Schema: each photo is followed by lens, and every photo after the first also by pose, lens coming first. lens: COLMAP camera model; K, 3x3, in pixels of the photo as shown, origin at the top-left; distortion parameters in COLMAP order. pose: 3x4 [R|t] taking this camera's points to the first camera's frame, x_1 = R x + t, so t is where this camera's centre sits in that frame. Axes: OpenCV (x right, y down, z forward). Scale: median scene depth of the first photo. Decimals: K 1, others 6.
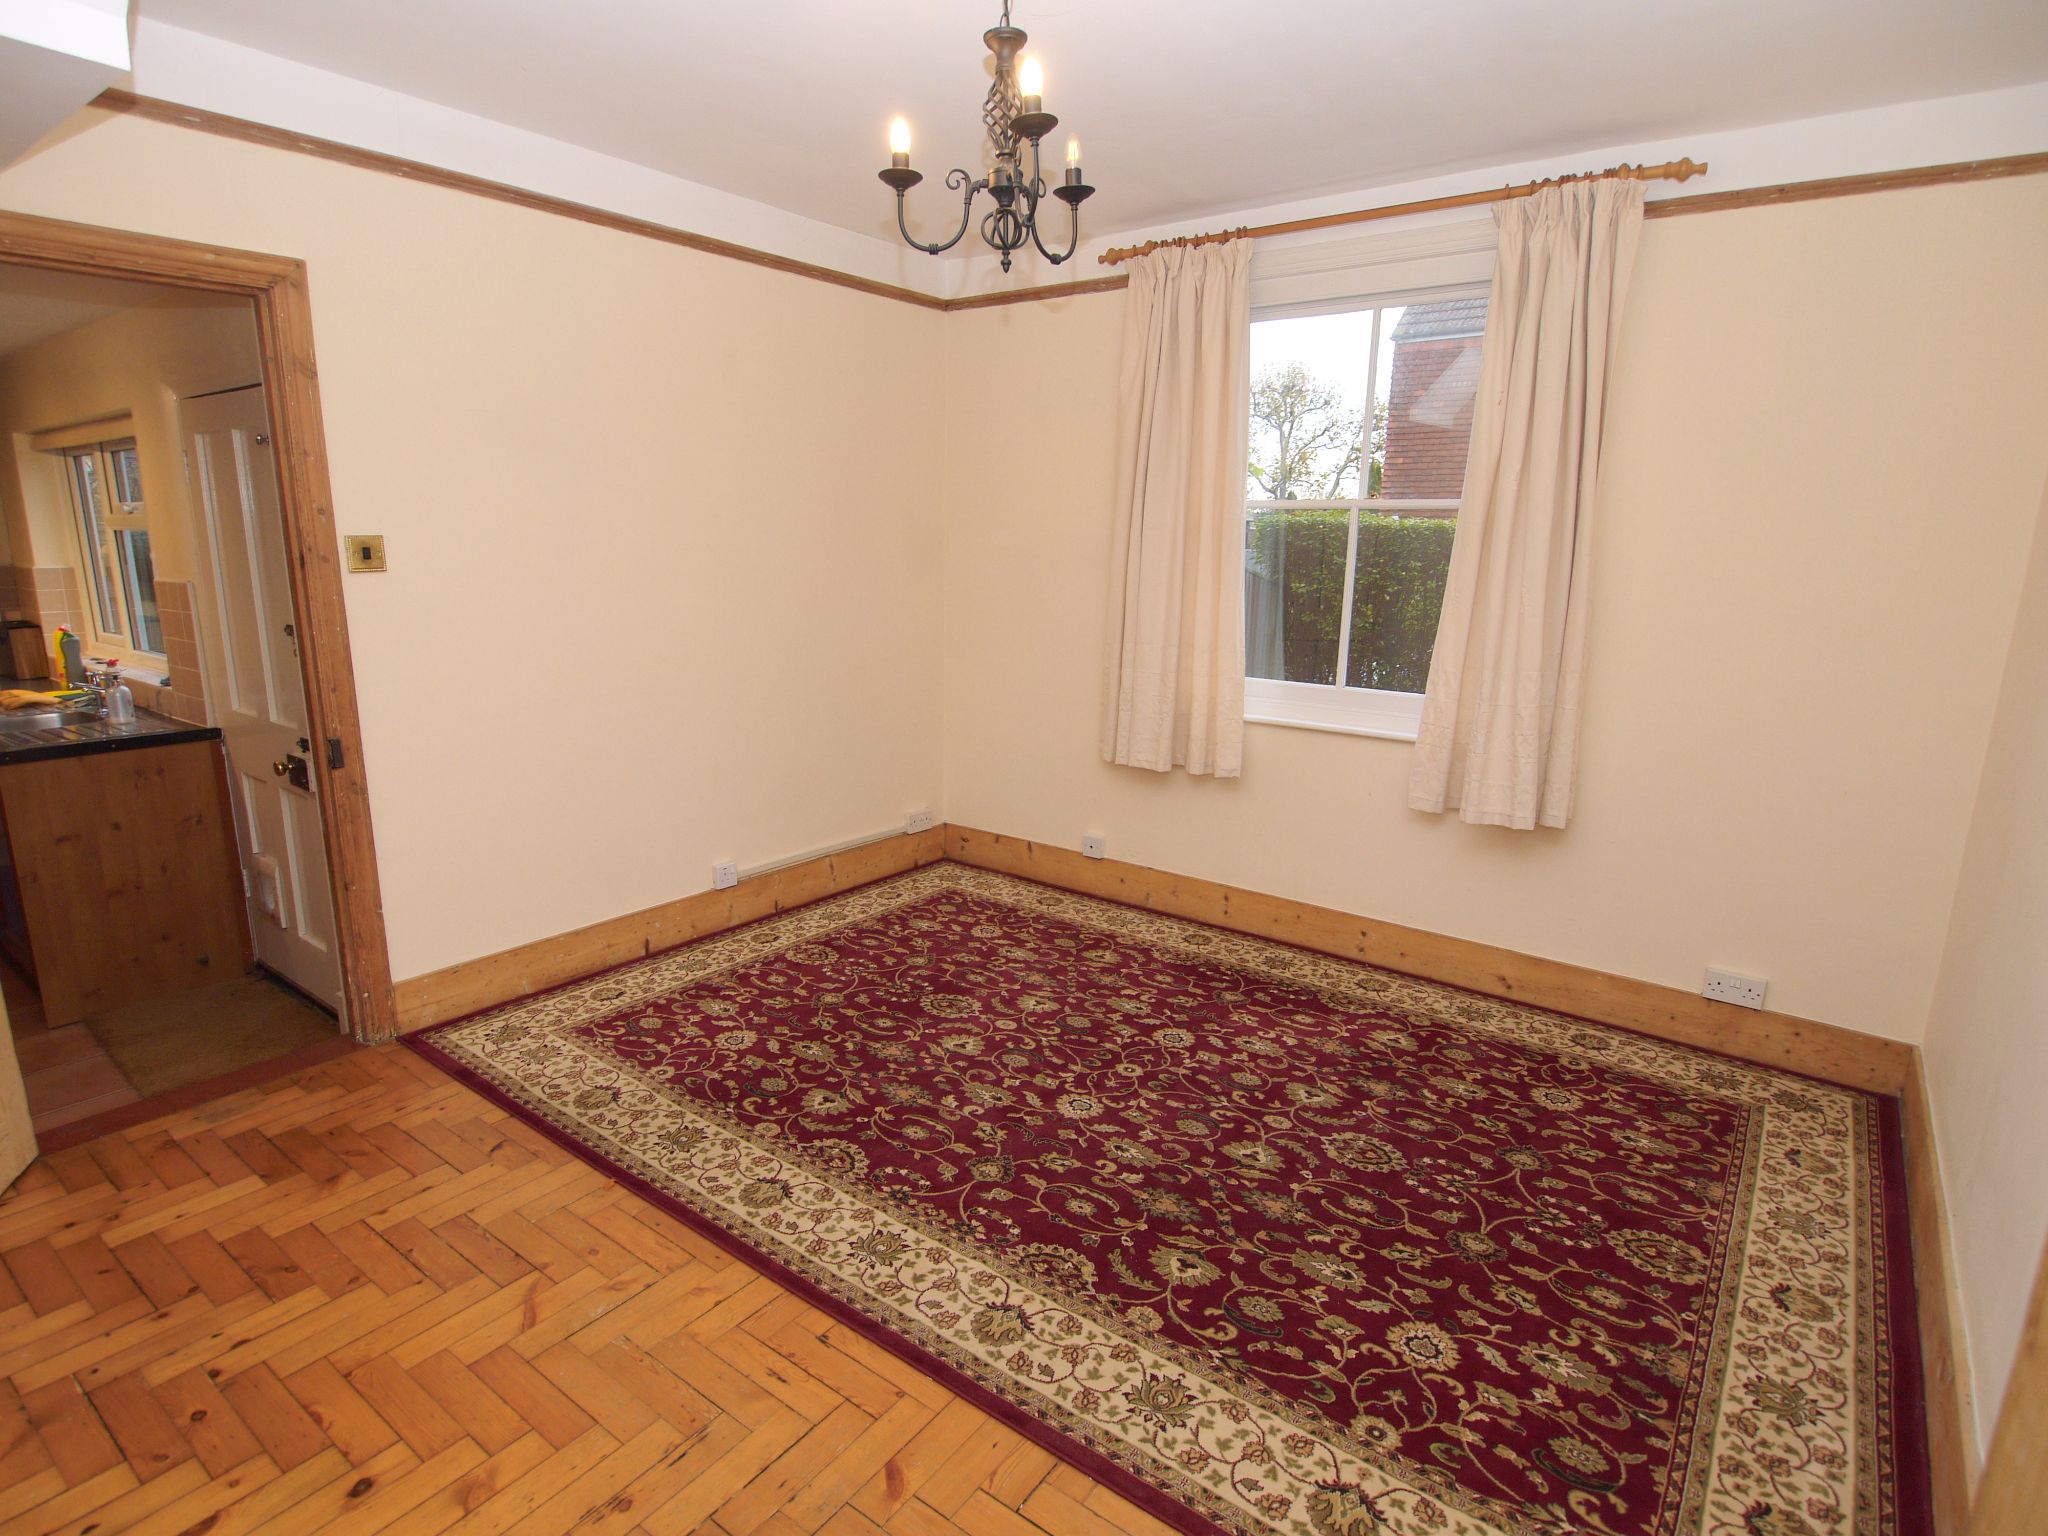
lens RADIAL K [[1068.0, 0, 1024.0], [0, 1068.0, 768.0], [0, 0, 1]] dist [-0.025422, -0.000861]
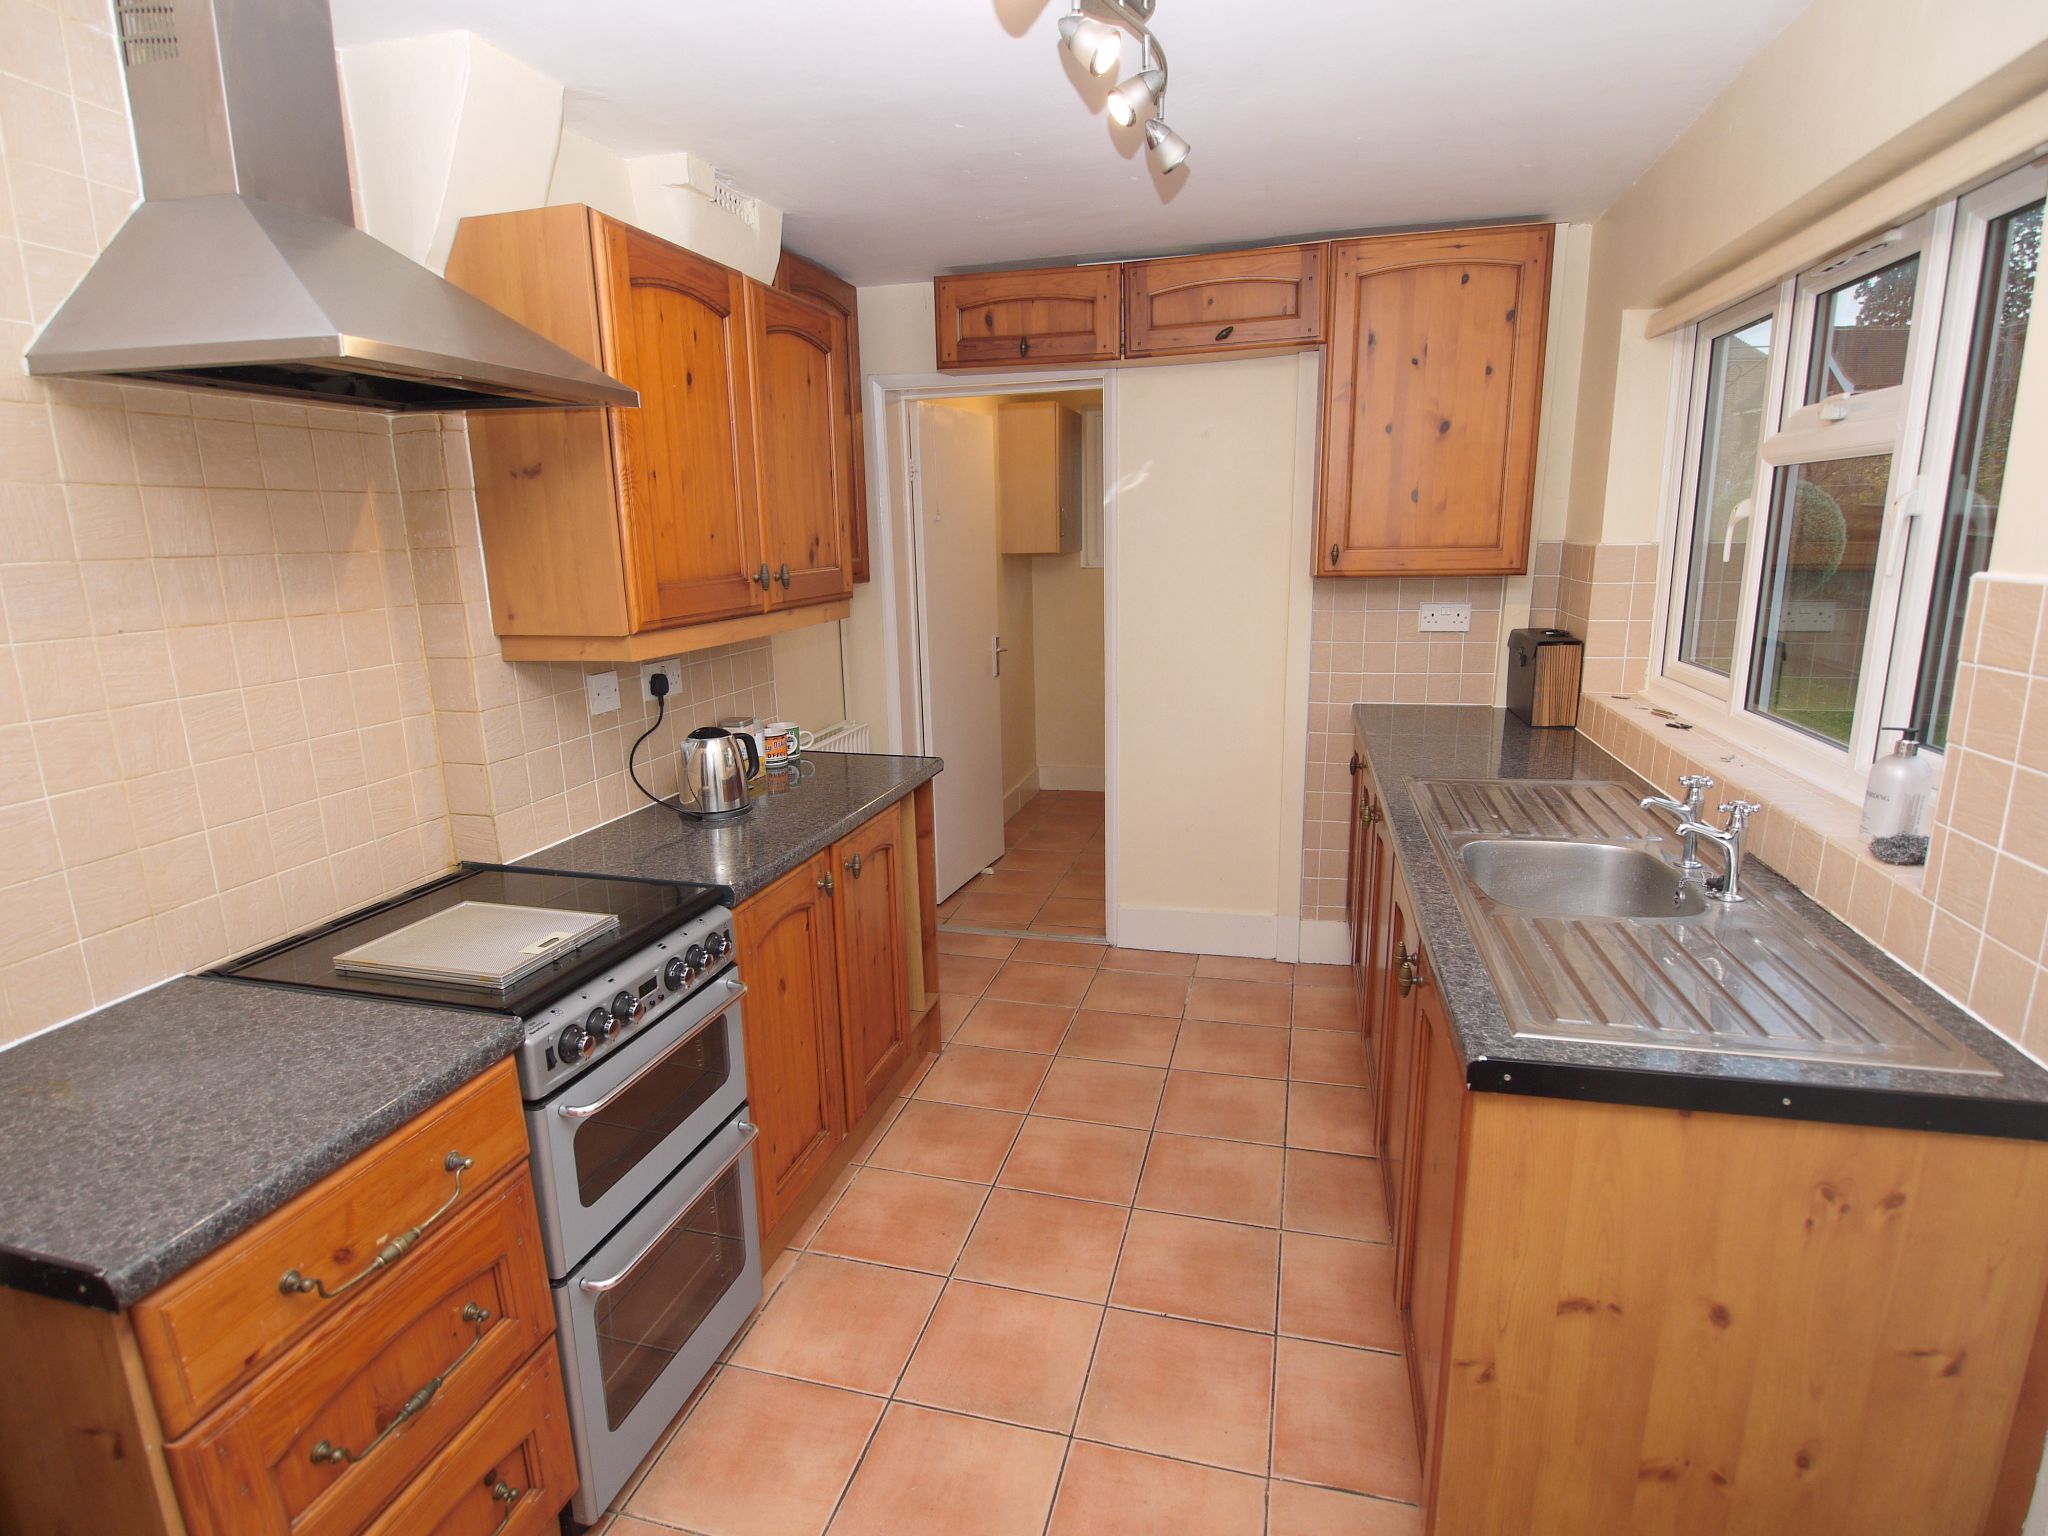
lens RADIAL K [[1068.0, 0, 1024.0], [0, 1068.0, 768.0], [0, 0, 1]] dist [-0.025422, -0.000861]
pose [[0.368556, 0.185451, -0.910919, -0.884799], [-0.173912, 0.976353, 0.128408, -0.153849], [0.913193, 0.111095, 0.392093, 0.847915]]
